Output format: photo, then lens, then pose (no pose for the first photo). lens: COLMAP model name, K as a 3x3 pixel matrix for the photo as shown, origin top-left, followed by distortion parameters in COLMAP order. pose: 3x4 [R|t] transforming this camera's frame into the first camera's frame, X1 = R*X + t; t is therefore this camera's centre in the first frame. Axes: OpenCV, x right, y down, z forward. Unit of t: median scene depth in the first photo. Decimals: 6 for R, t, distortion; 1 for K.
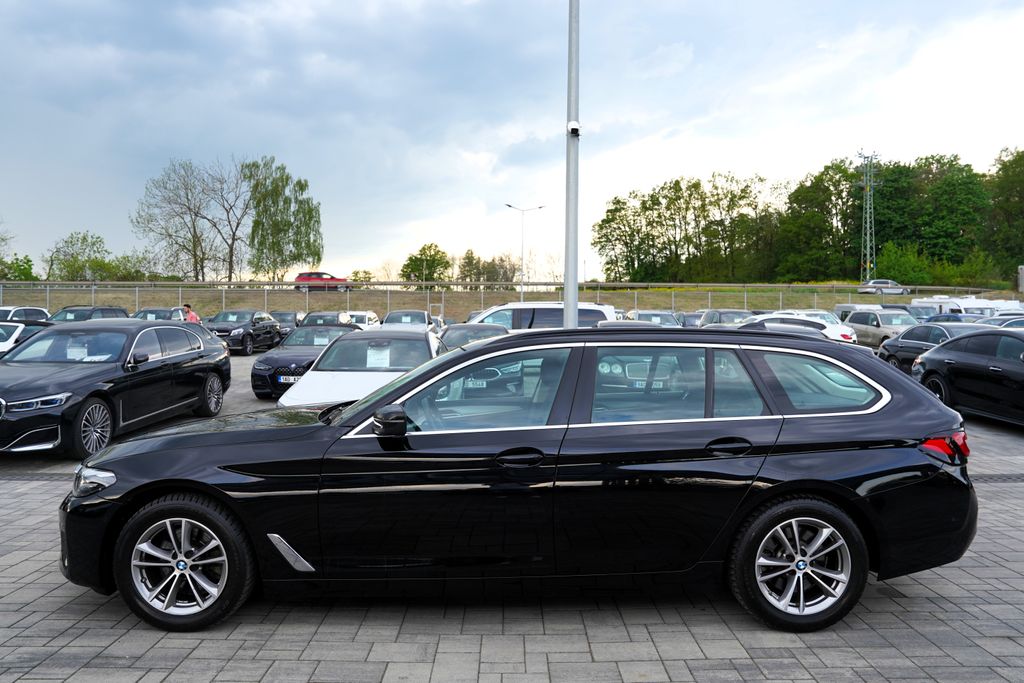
lens RADIAL K [[710.0, 0, 512.0], [0, 710.0, 341.5], [0, 0, 1]] dist [-0.101202, 0.083633]
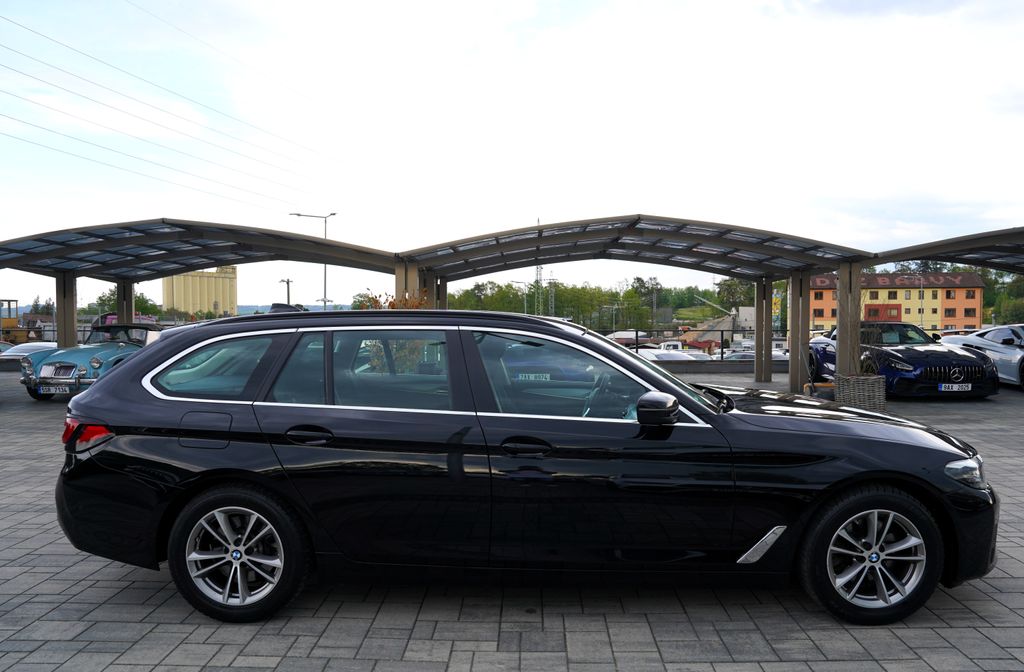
lens RADIAL K [[715.8, 0, 536.2], [0, 715.8, 332.0], [0, 0, 1]] dist [-0.103196, 0.070993]
pose [[-0.999963, -0.006266, -0.005842, 0.007100], [-0.006488, 0.999229, 0.038722, -0.030992], [0.005595, 0.038758, -0.999233, 2.263506]]
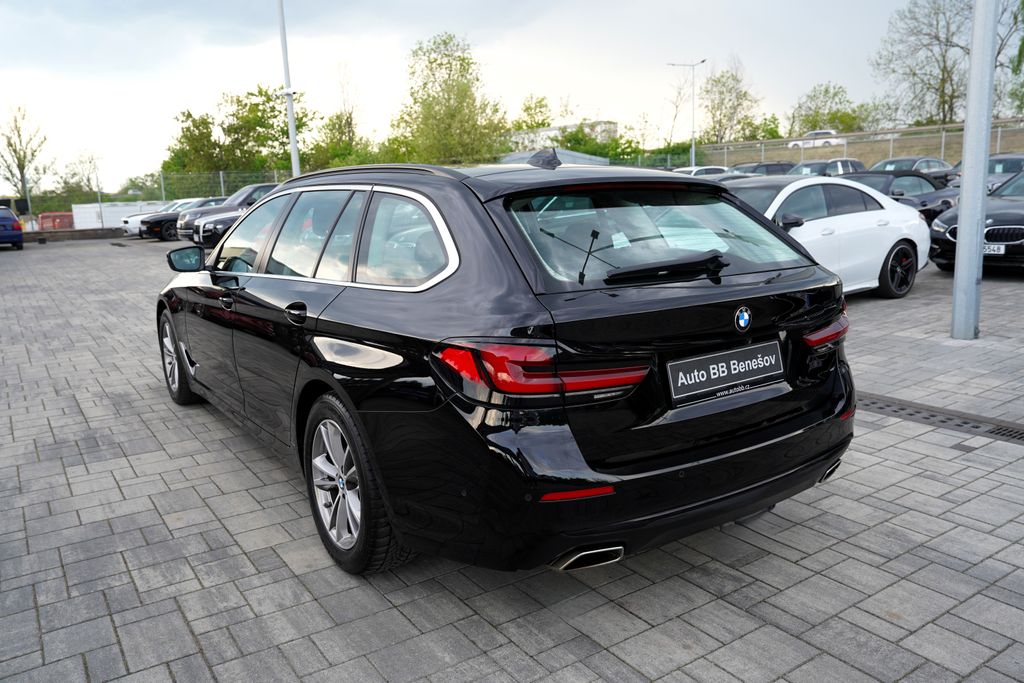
lens RADIAL K [[770.2, 0, 512.0], [0, 770.2, 341.5], [0, 0, 1]] dist [-0.097583, 0.098969]
pose [[0.555223, 0.132358, -0.821102, 1.060700], [0.023168, 0.984411, 0.174348, 0.033299], [0.831379, -0.115825, 0.543501, 0.661192]]
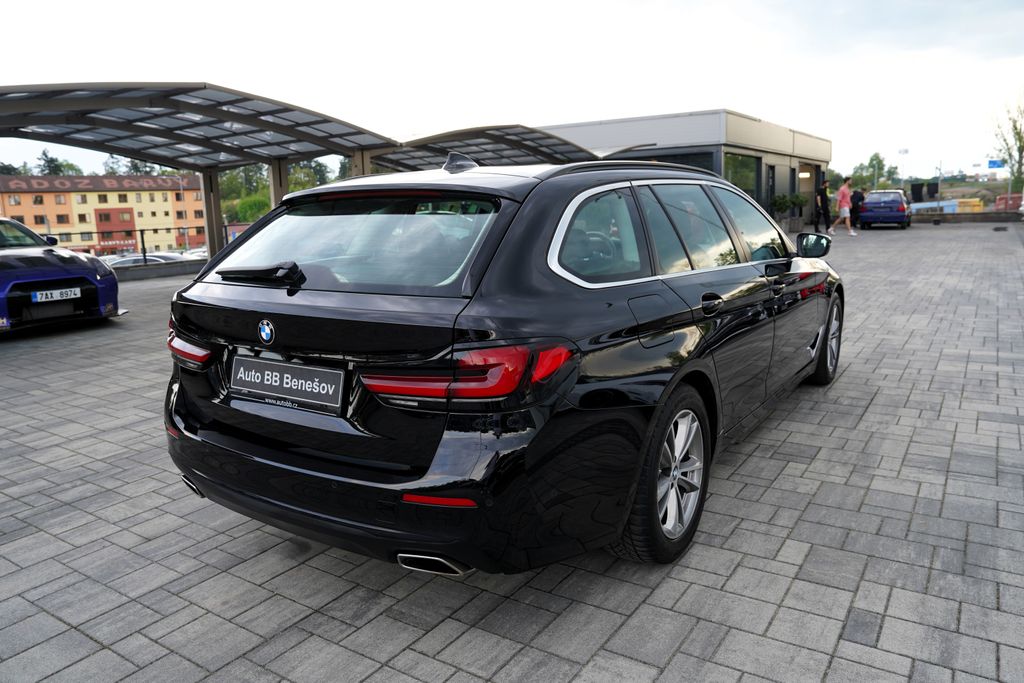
lens RADIAL K [[729.5, 0, 512.0], [0, 729.5, 341.5], [0, 0, 1]] dist [-0.132006, 0.139049]
pose [[-0.542188, 0.163264, -0.824243, 1.028086], [0.012850, 0.982438, 0.186146, 0.029376], [0.840159, 0.090335, -0.534764, 1.615823]]
